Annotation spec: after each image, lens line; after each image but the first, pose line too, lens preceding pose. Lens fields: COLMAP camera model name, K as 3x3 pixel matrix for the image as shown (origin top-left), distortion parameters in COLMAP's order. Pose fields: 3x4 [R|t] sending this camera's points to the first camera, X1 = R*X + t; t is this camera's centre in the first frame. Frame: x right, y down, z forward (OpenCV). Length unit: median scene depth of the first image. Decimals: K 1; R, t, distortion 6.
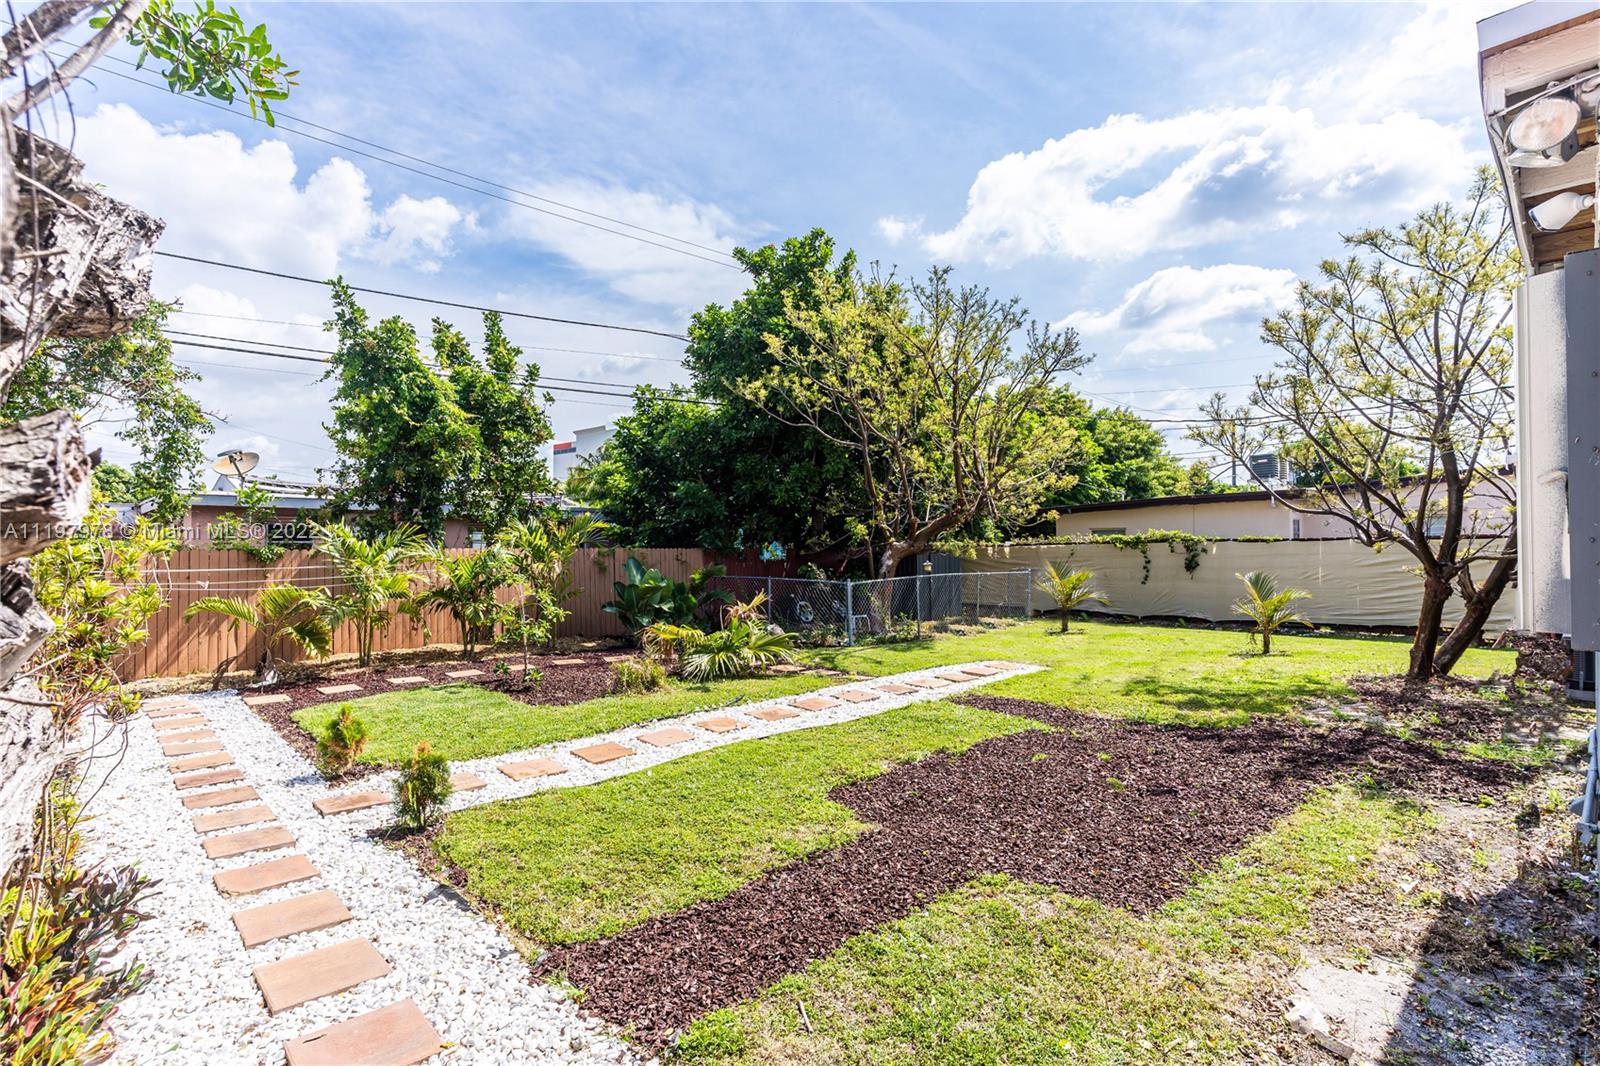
lens RADIAL K [[763.2, 0, 800.0], [0, 763.2, 533.0], [0, 0, 1]] dist [-0.011168, 0.000117]
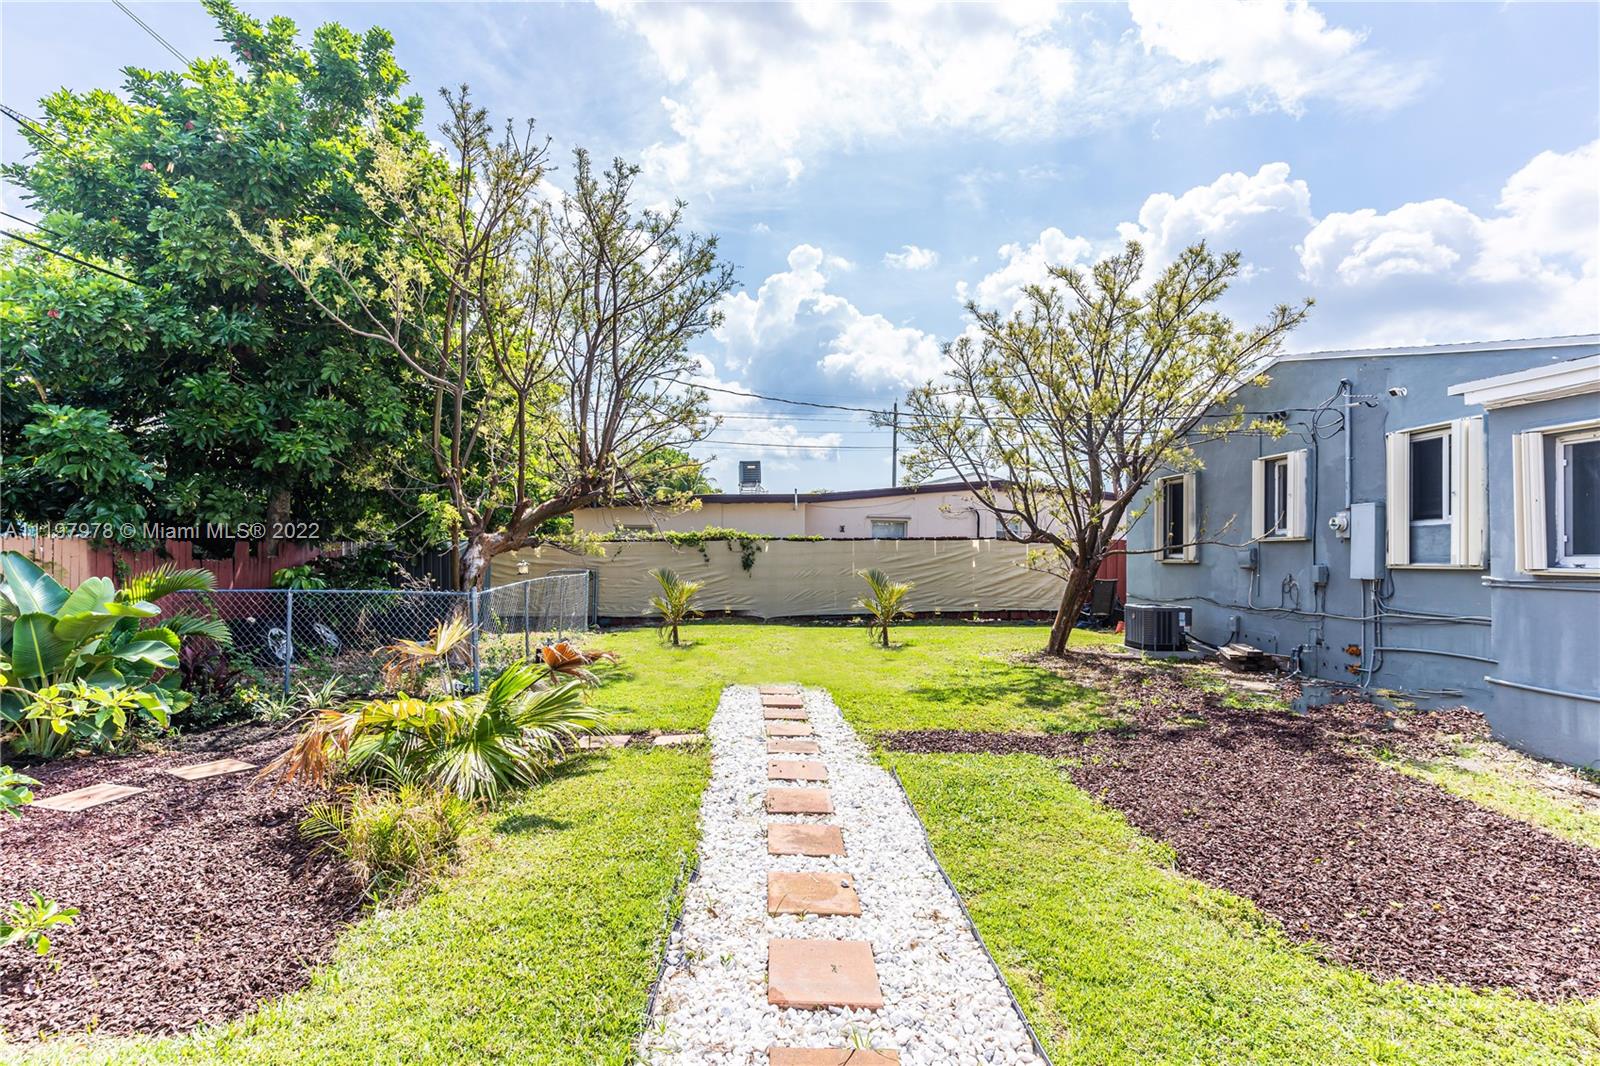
lens RADIAL K [[771.9, 0, 800.0], [0, 771.9, 533.0], [0, 0, 1]] dist [0.002593, 0.000632]
pose [[0.650582, 0.021725, 0.759125, -0.257158], [-0.018675, 0.999746, -0.012607, 0.017291], [-0.759206, -0.005975, 0.650823, 0.363419]]
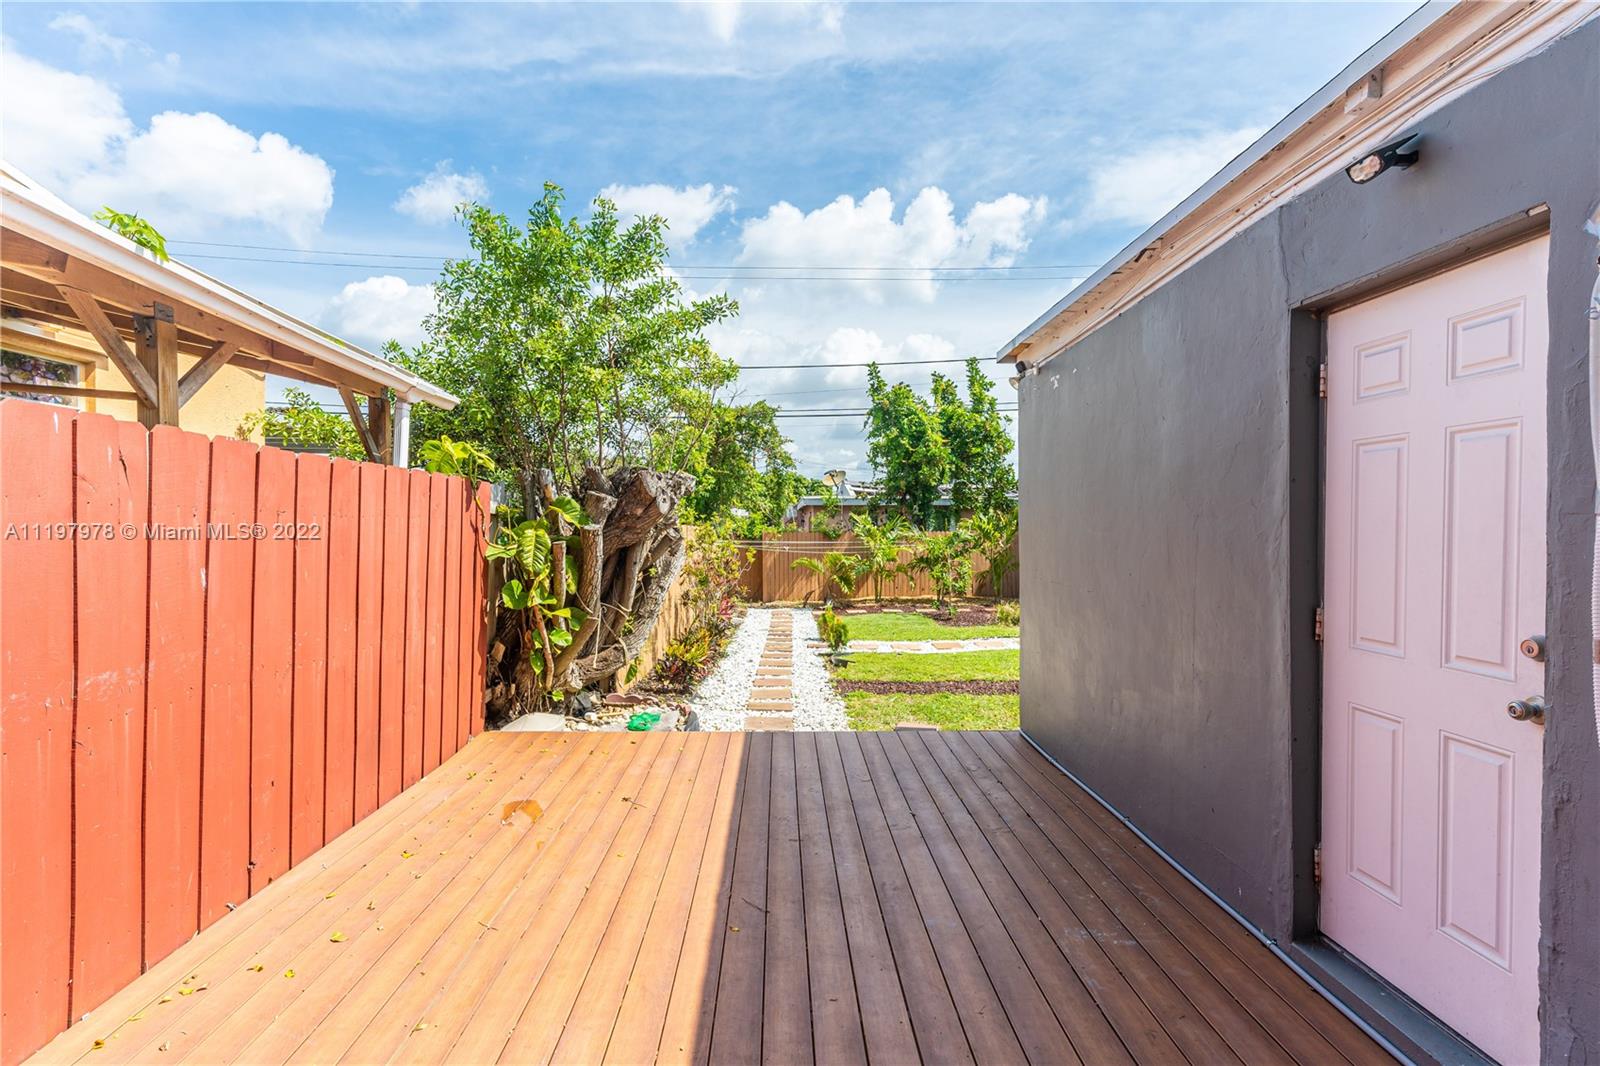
lens RADIAL K [[771.9, 0, 800.0], [0, 771.9, 533.0], [0, 0, 1]] dist [0.002593, 0.000632]
pose [[0.735281, 0.001815, -0.677760, 0.320634], [0.012921, 0.999777, 0.016695, -0.004225], [0.677639, -0.021033, 0.735094, -0.248664]]
